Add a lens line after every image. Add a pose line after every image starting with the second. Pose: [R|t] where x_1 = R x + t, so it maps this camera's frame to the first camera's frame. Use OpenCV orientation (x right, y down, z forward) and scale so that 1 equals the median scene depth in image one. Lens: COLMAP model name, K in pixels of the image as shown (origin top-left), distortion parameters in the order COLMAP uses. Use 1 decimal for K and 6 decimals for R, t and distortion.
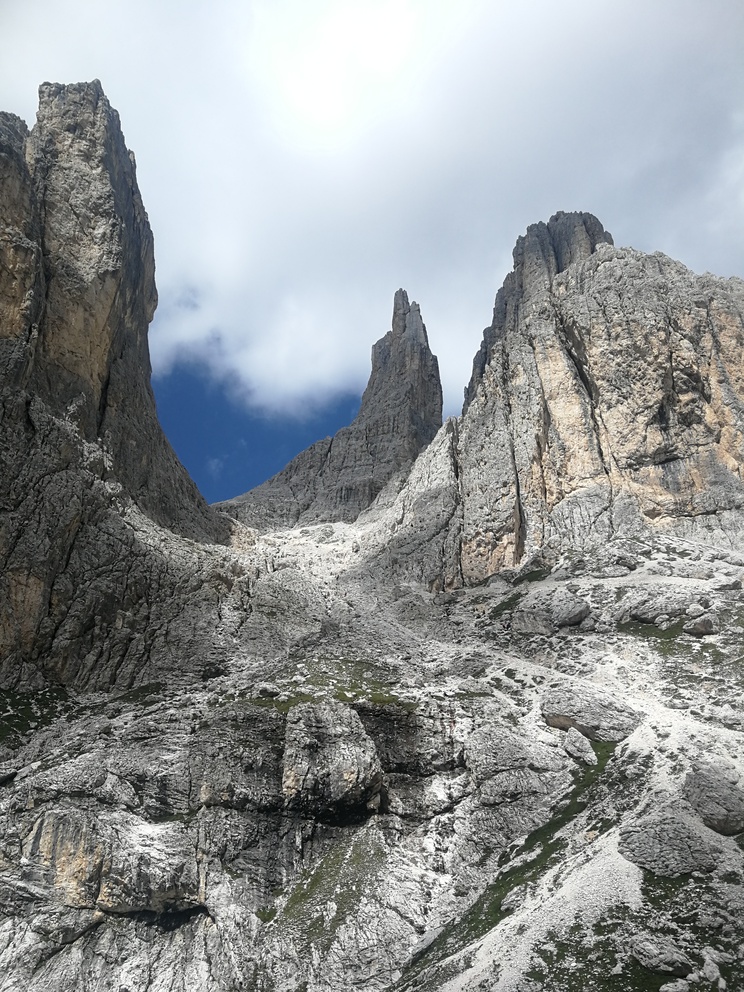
lens RADIAL K [[793.0, 0, 377.5], [0, 793.0, 500.6], [0, 0, 1]] dist [0.055238, -0.053573]
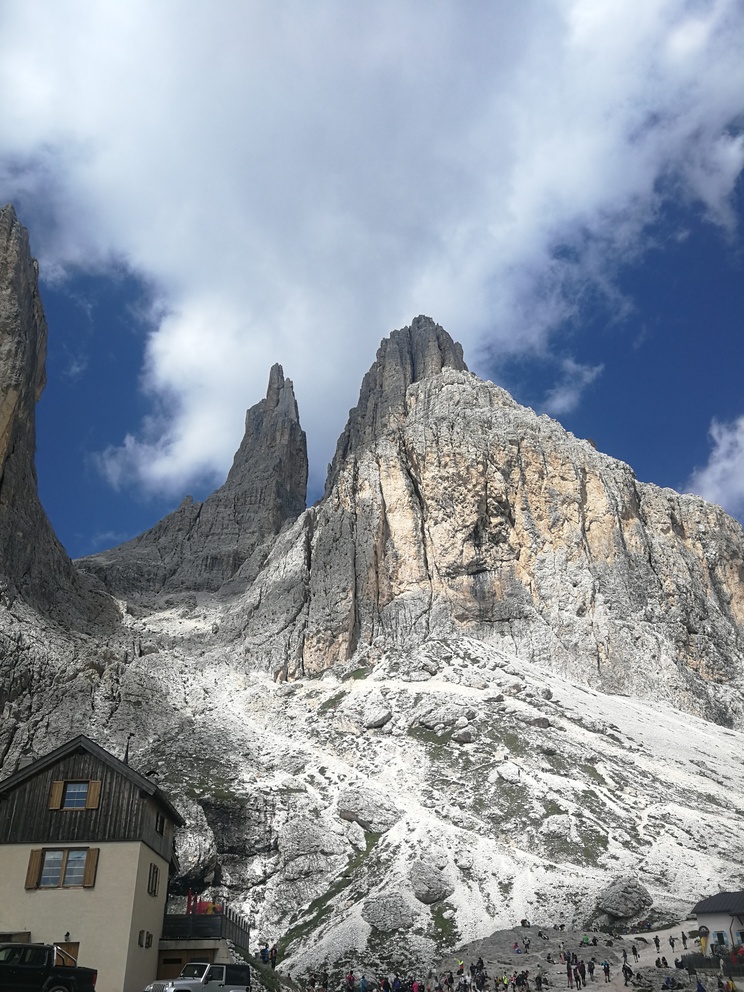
lens RADIAL K [[793.0, 0, 372.2], [0, 793.0, 494.5], [0, 0, 1]] dist [0.055238, -0.053573]
pose [[0.985631, 0.068942, 0.154205, 0.006867], [-0.061802, 0.996804, -0.050627, -0.118530], [-0.157203, 0.040369, 0.986741, -0.228931]]
